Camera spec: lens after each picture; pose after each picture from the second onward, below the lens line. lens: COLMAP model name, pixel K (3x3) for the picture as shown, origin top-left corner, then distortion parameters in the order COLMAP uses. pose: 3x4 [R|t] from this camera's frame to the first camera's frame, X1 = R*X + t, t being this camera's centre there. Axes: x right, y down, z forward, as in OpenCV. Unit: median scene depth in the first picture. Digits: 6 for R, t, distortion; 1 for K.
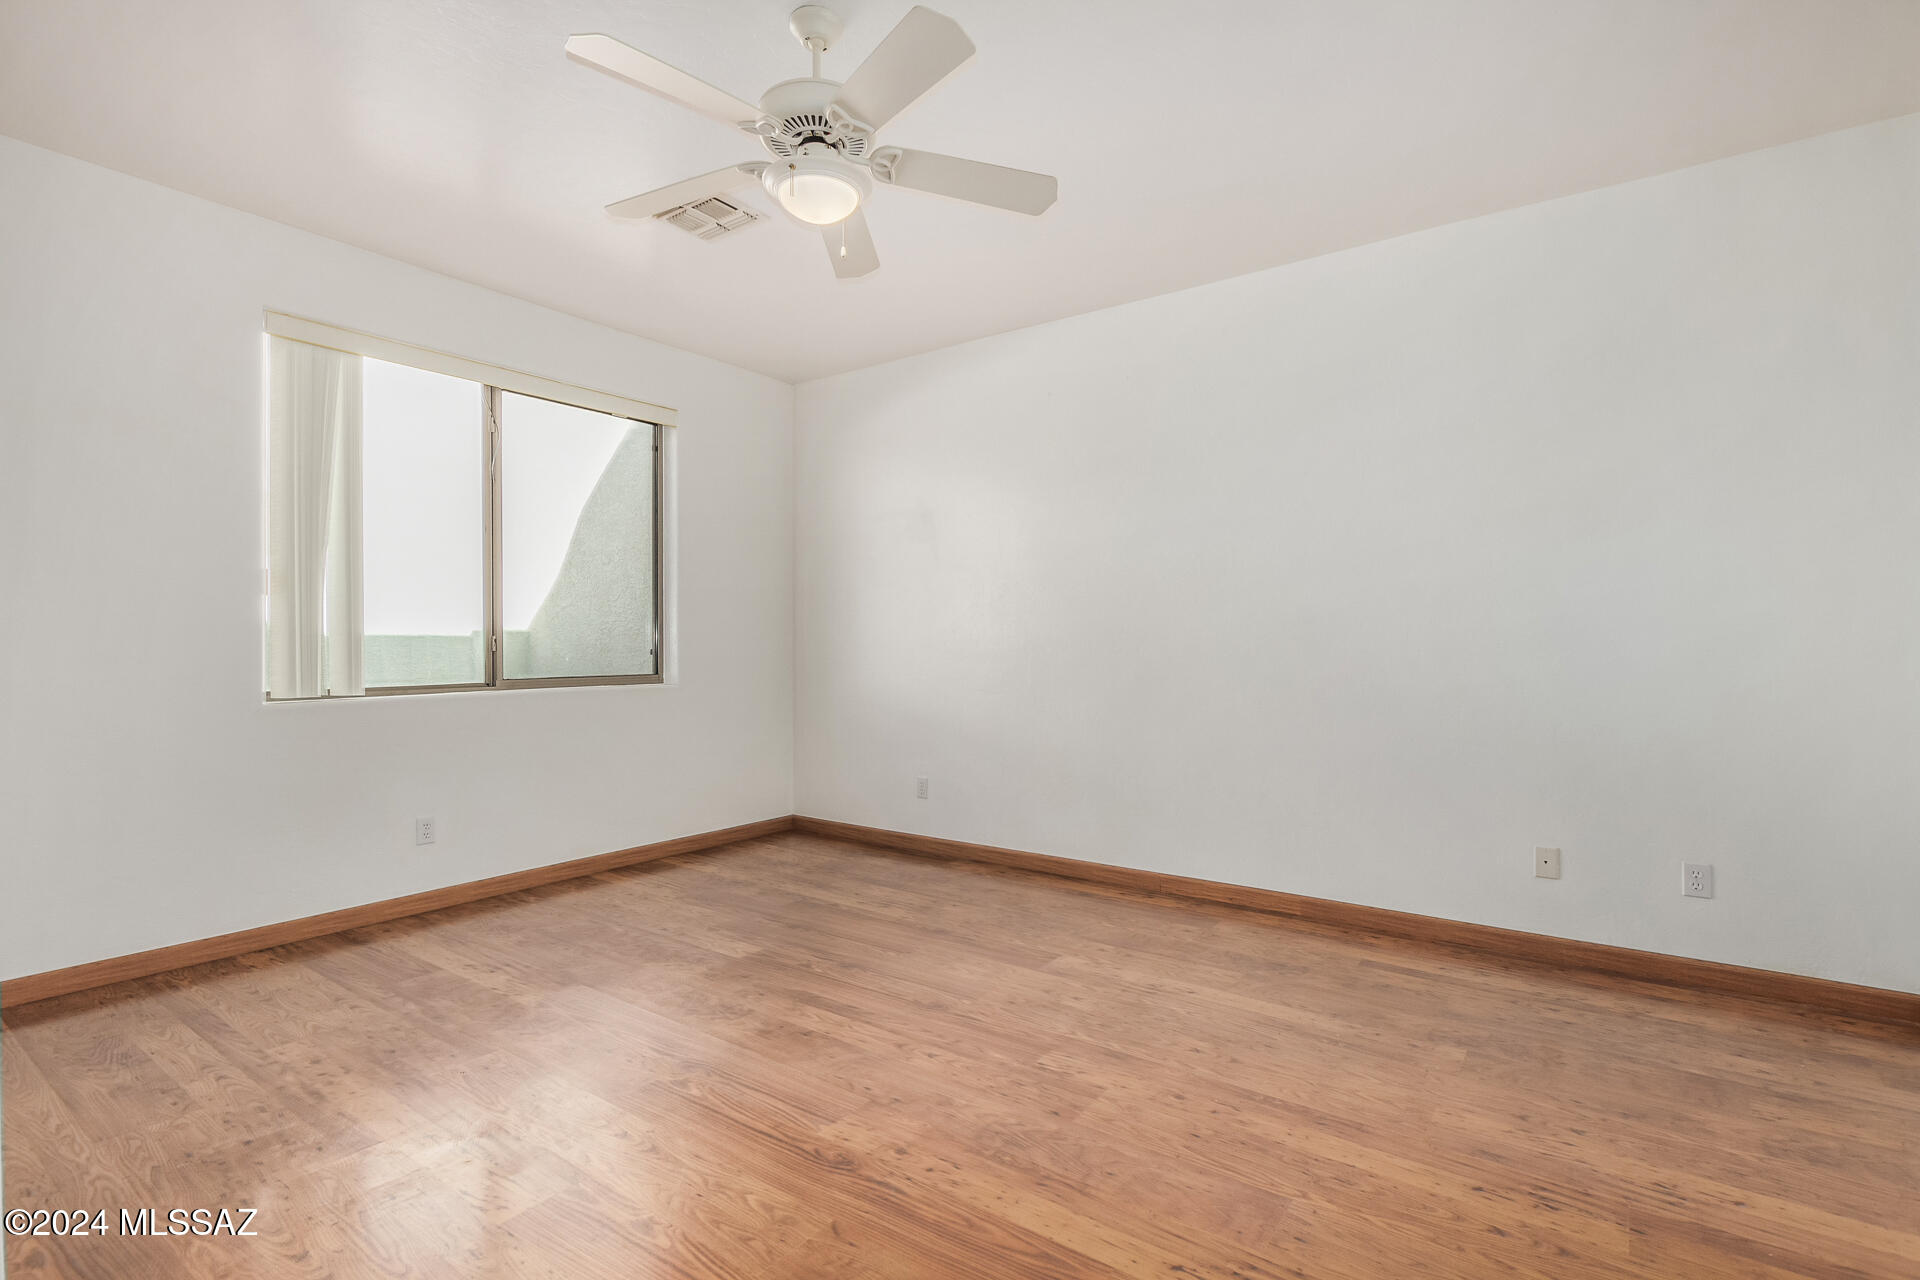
lens RADIAL K [[891.4, 0, 975.1], [0, 891.4, 638.9], [0, 0, 1]] dist [0.011817, -0.004976]
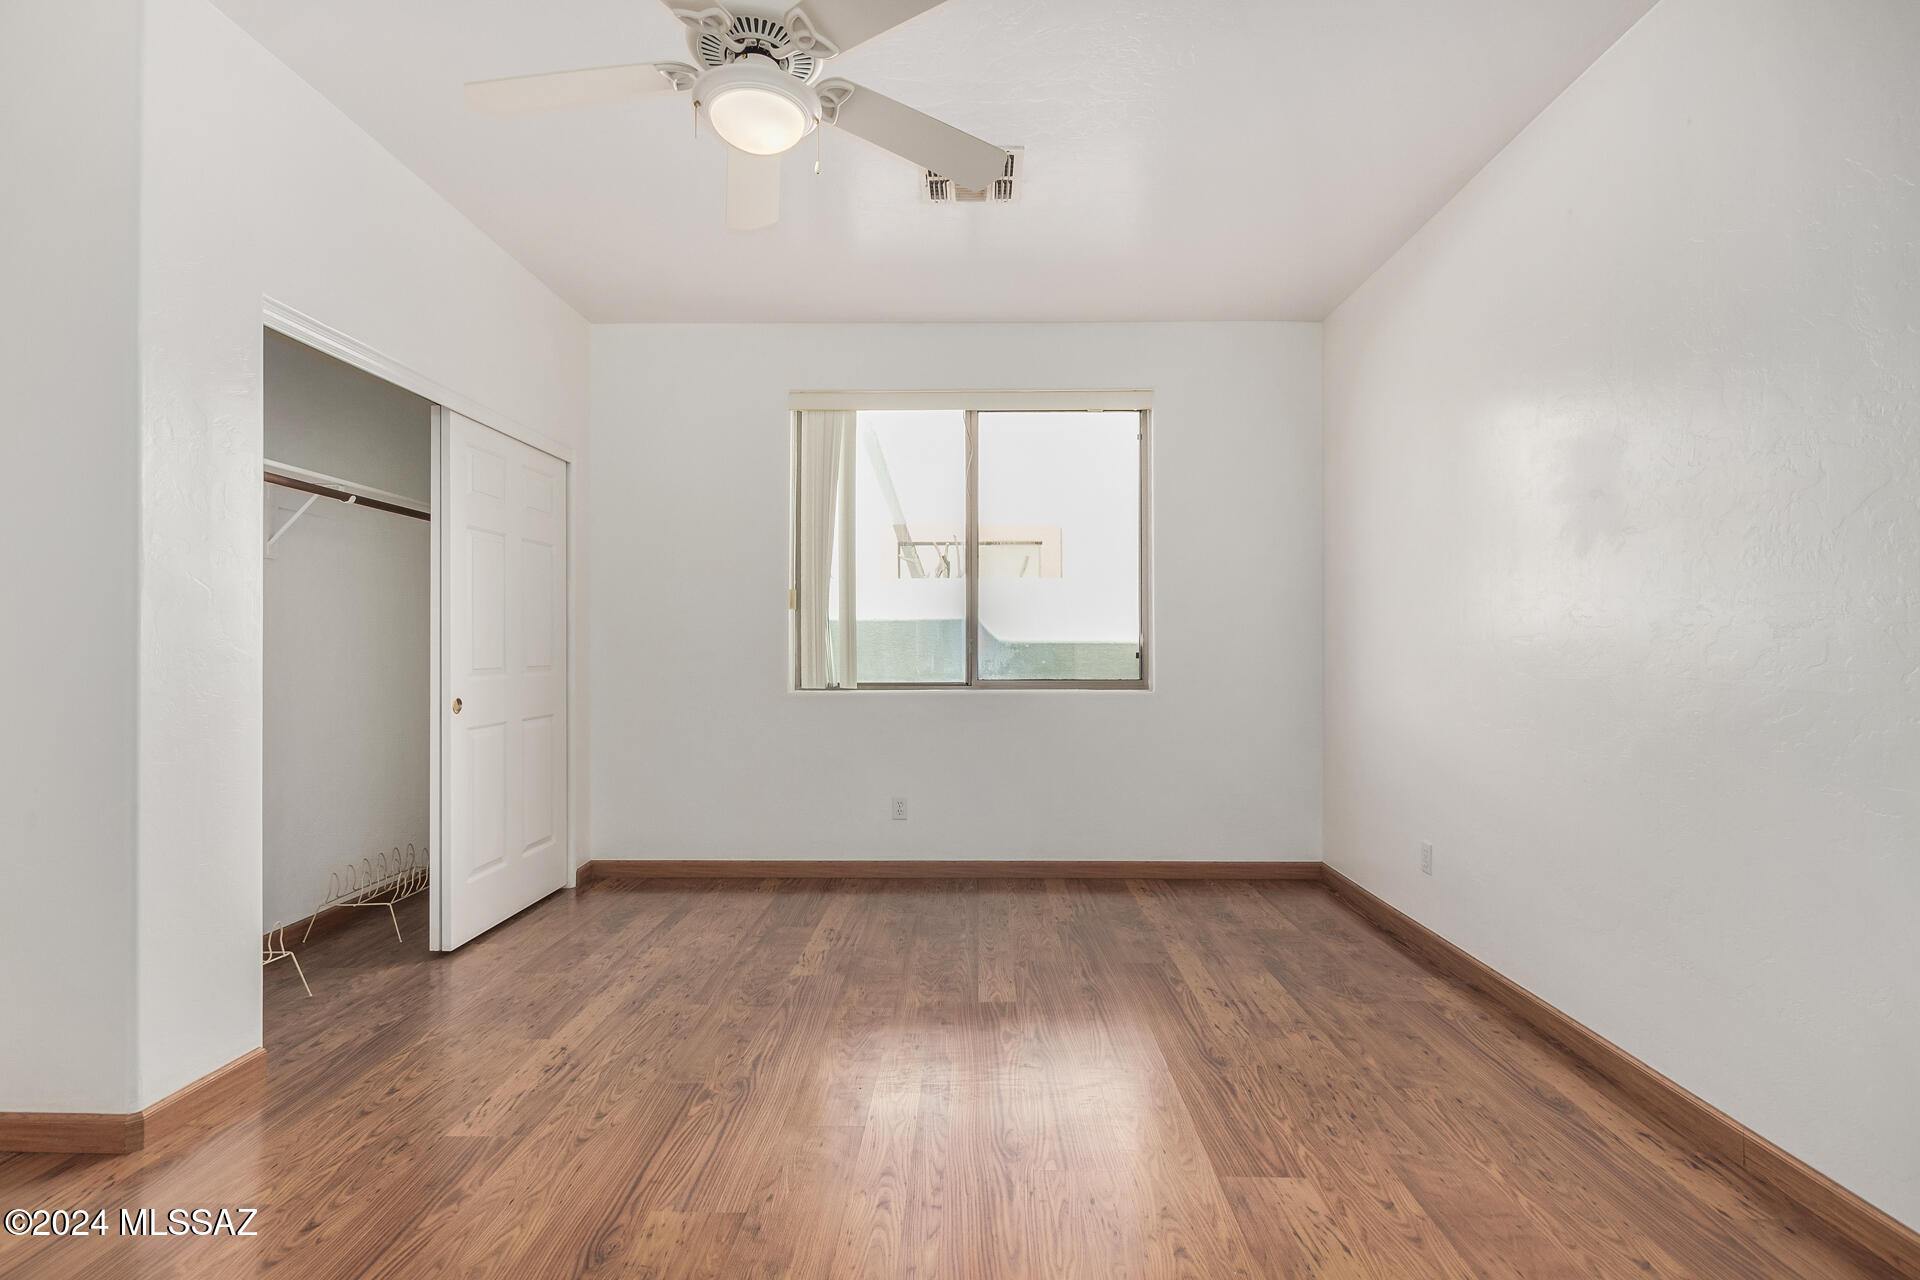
lens RADIAL K [[891.4, 0, 960.9], [0, 891.4, 649.4], [0, 0, 1]] dist [0.011817, -0.004976]
pose [[0.572625, 0.002544, -0.819814, 0.384589], [0.002877, 0.999983, 0.005112, 0.003131], [0.819813, -0.005285, 0.572607, 0.411158]]
